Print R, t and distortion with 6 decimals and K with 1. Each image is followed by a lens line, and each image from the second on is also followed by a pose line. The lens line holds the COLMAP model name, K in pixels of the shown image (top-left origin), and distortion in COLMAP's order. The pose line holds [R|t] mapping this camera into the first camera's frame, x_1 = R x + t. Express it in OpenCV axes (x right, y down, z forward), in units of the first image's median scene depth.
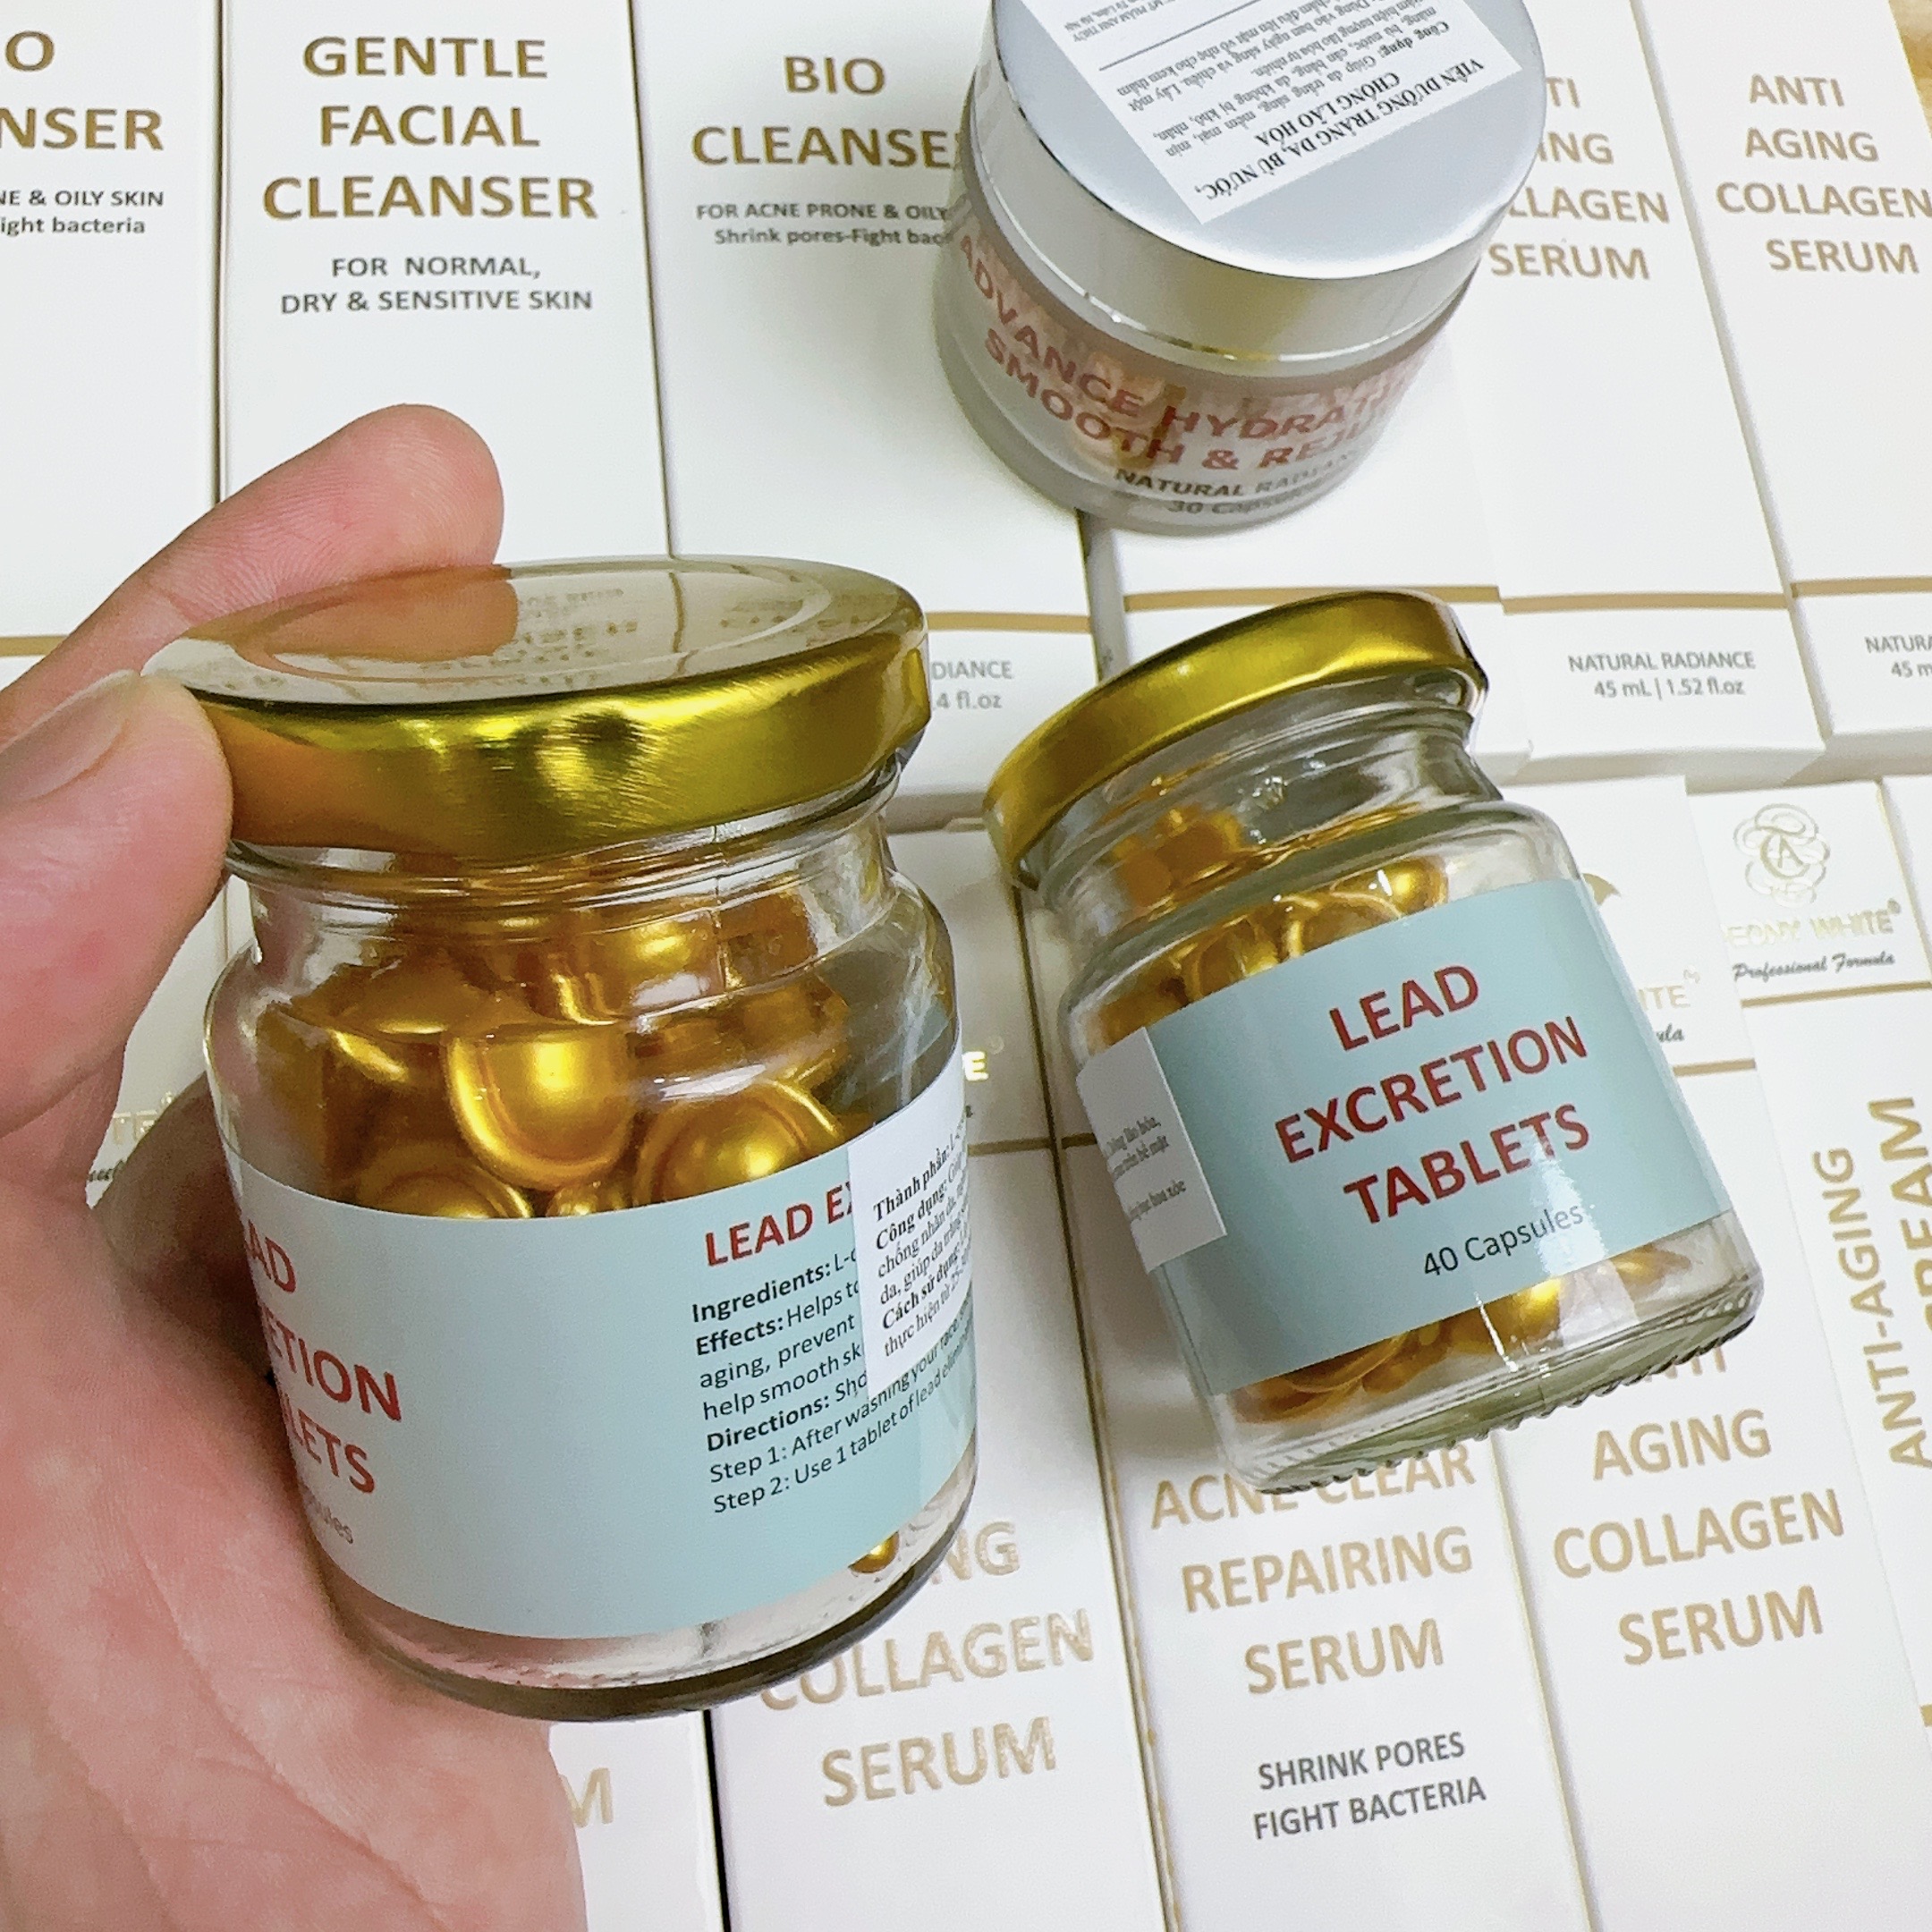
lens RADIAL K [[1822.2, 0, 957.4], [0, 1822.2, 971.9], [0, 0, 1]] dist [-0.010923, -0.008736]
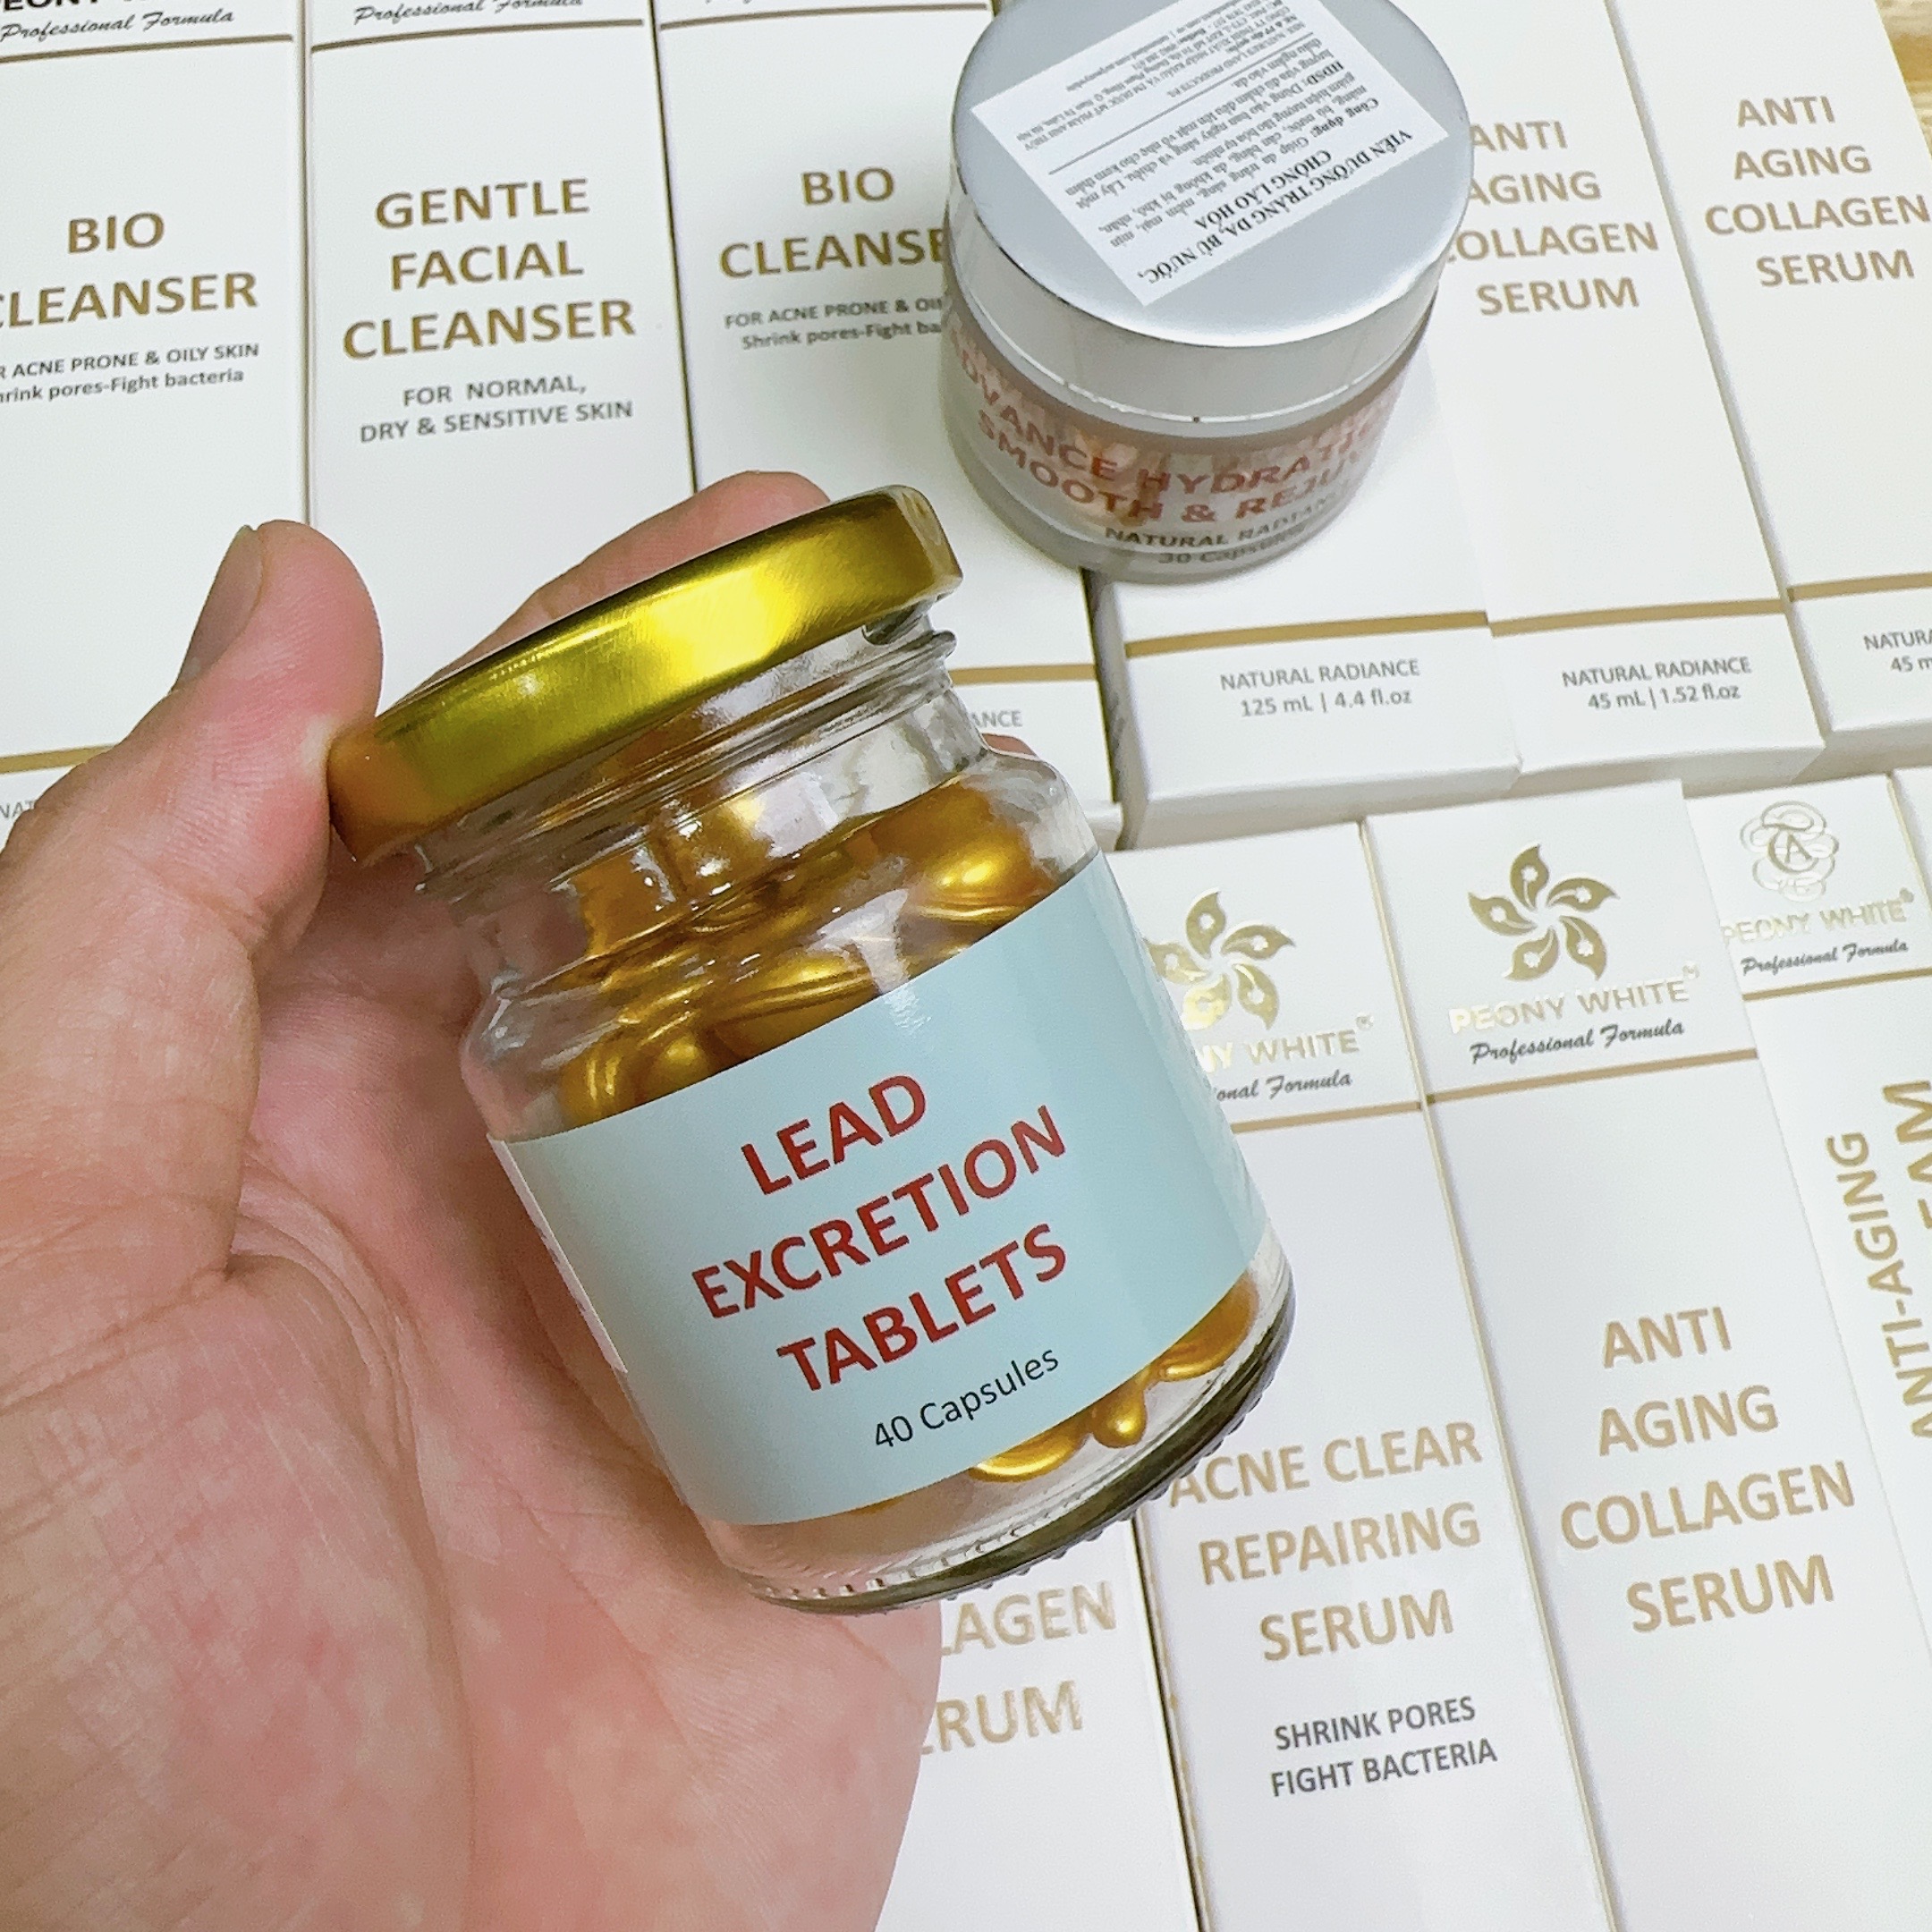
lens RADIAL K [[1806.2, 0, 961.8], [0, 1806.2, 969.3], [0, 0, 1]] dist [-0.013245, -0.001880]
pose [[0.994060, -0.045700, -0.098769, 0.093460], [0.043516, 0.998761, -0.024153, 0.007930], [0.099750, 0.019712, 0.994817, -0.069636]]
